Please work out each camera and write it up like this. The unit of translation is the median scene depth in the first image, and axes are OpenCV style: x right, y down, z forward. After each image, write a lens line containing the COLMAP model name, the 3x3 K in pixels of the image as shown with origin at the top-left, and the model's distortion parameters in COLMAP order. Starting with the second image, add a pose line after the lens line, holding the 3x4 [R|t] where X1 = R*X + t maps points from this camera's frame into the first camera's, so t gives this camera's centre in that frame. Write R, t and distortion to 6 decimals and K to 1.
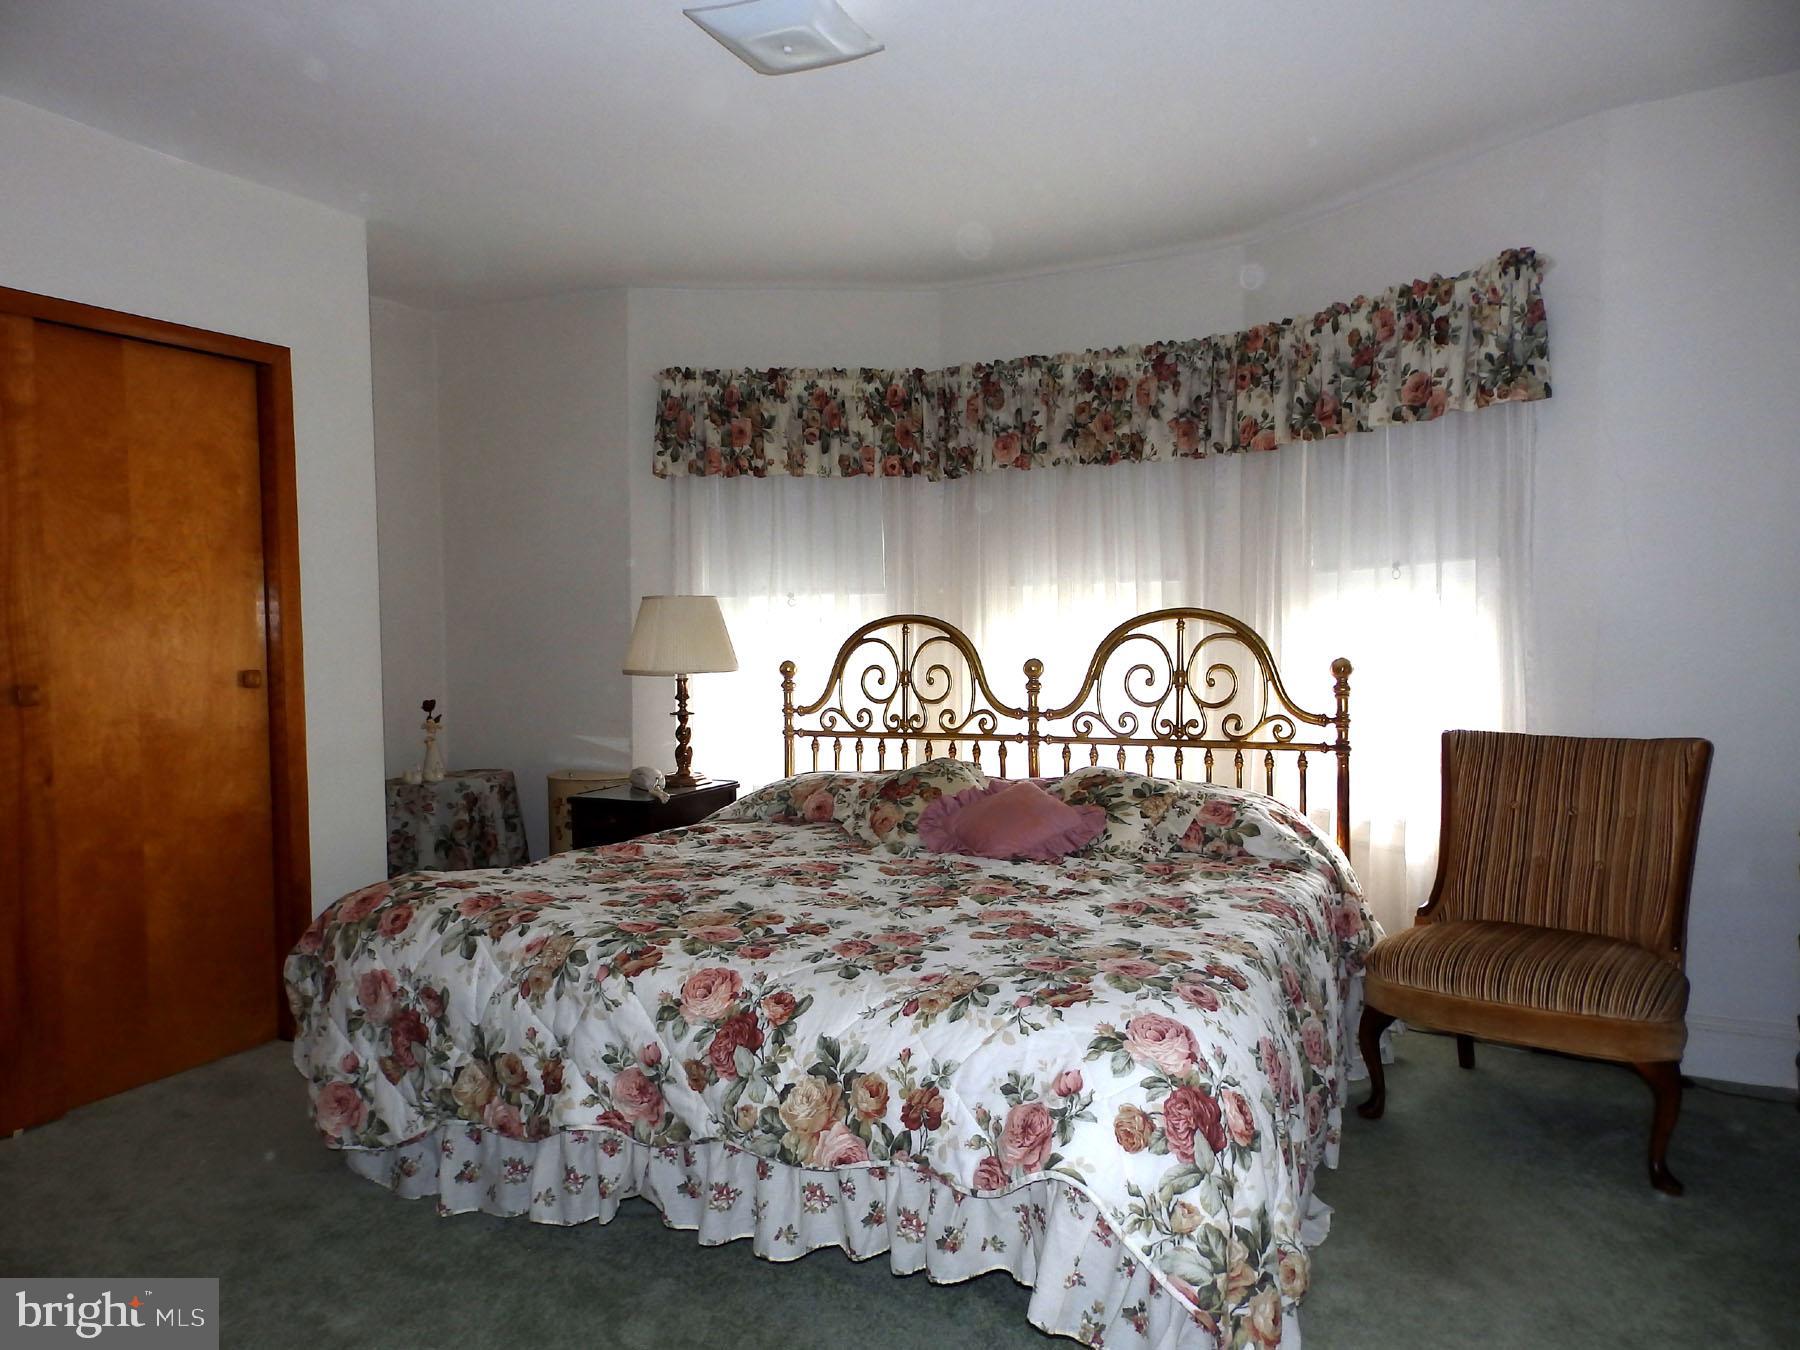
lens RADIAL K [[1167.0, 0, 900.0], [0, 1167.0, 675.0], [0, 0, 1]] dist [0.028312, -0.001372]
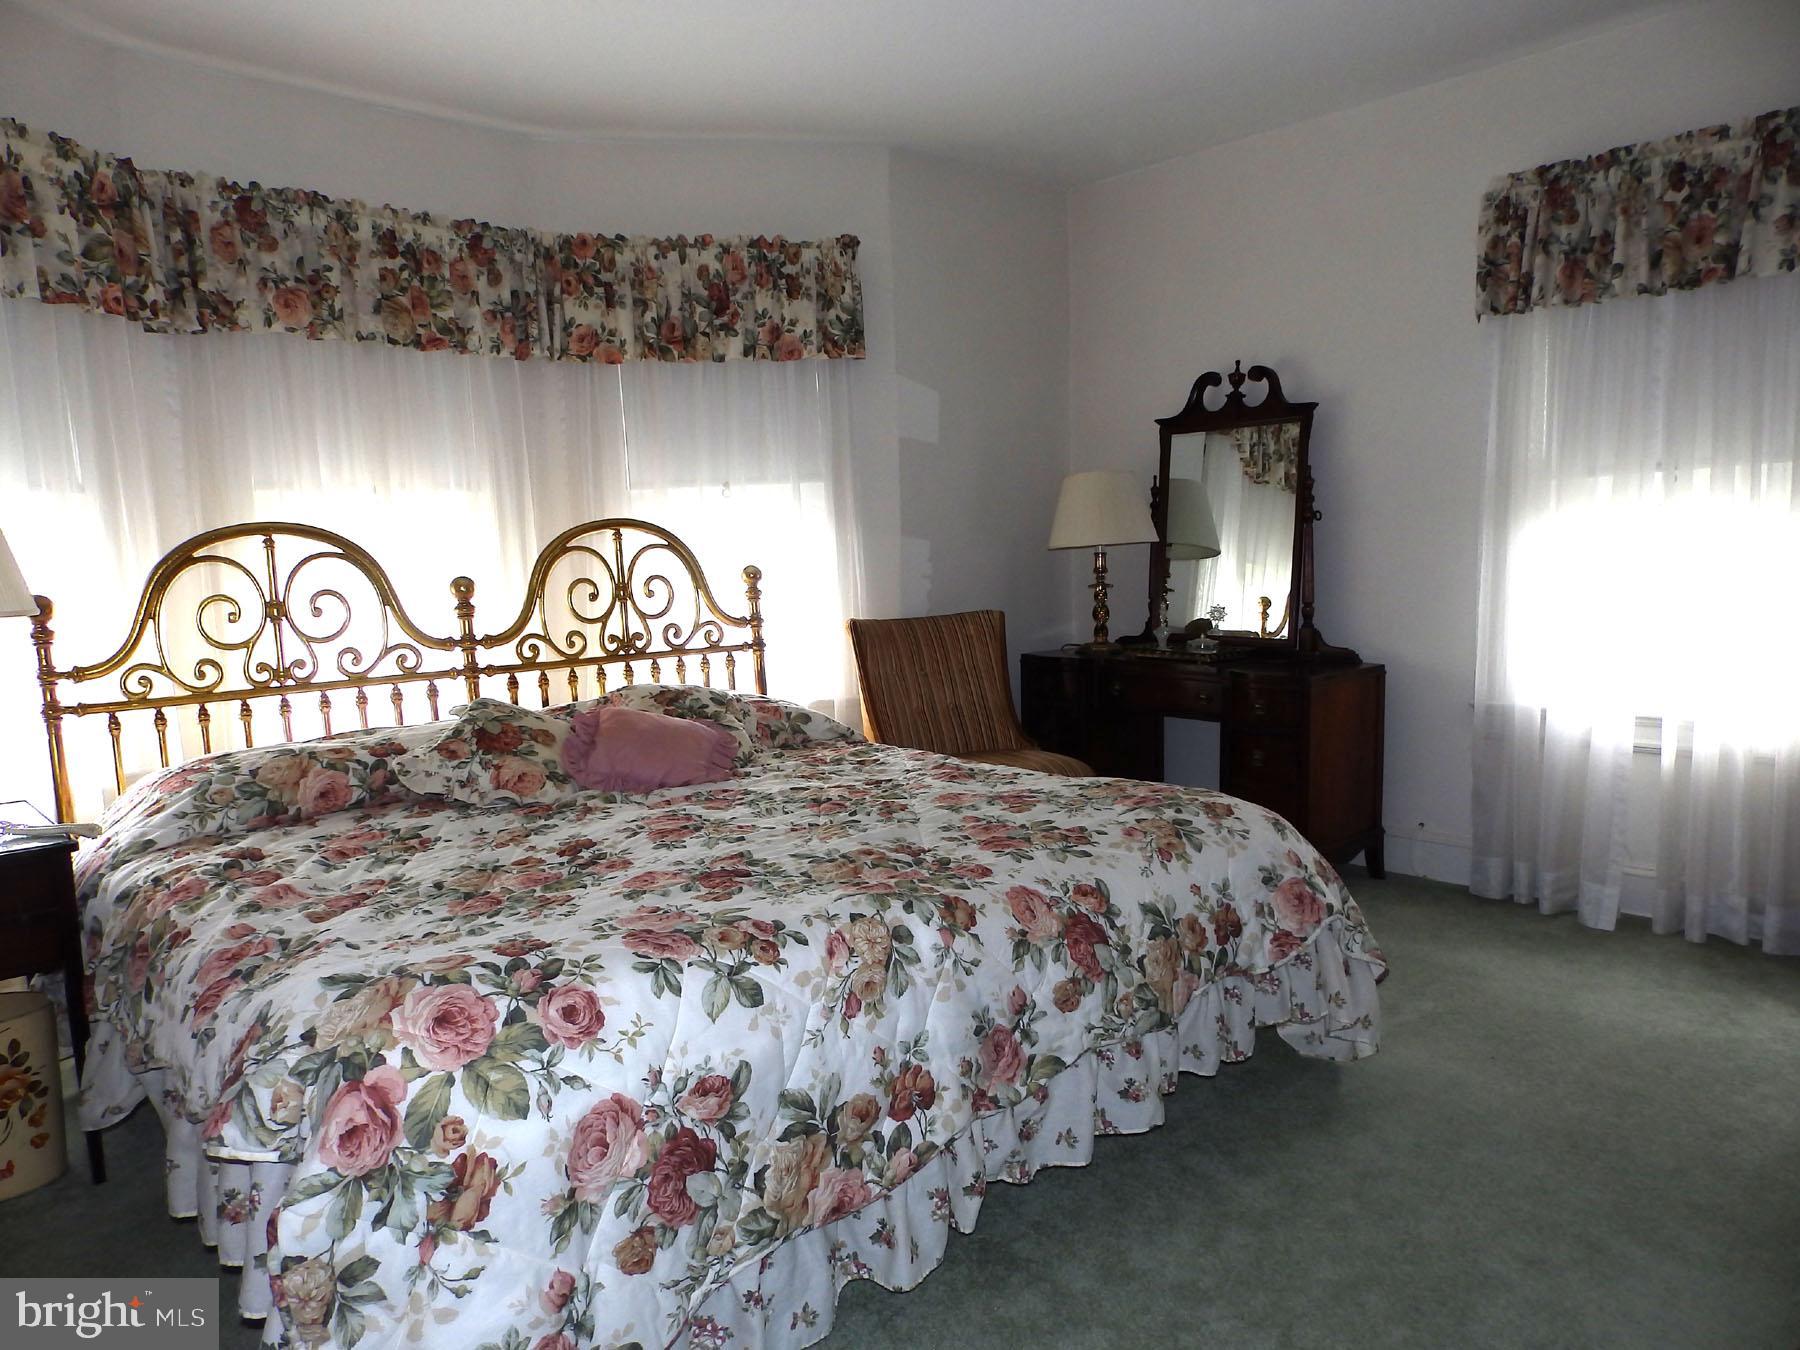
lens RADIAL K [[1161.5, 0, 900.0], [0, 1161.5, 675.0], [0, 0, 1]] dist [0.004572, 0.001699]
pose [[0.401174, -0.099765, 0.910553, -0.532920], [0.056100, 0.994861, 0.084286, 0.003557], [-0.914282, 0.017269, 0.404710, 0.384815]]
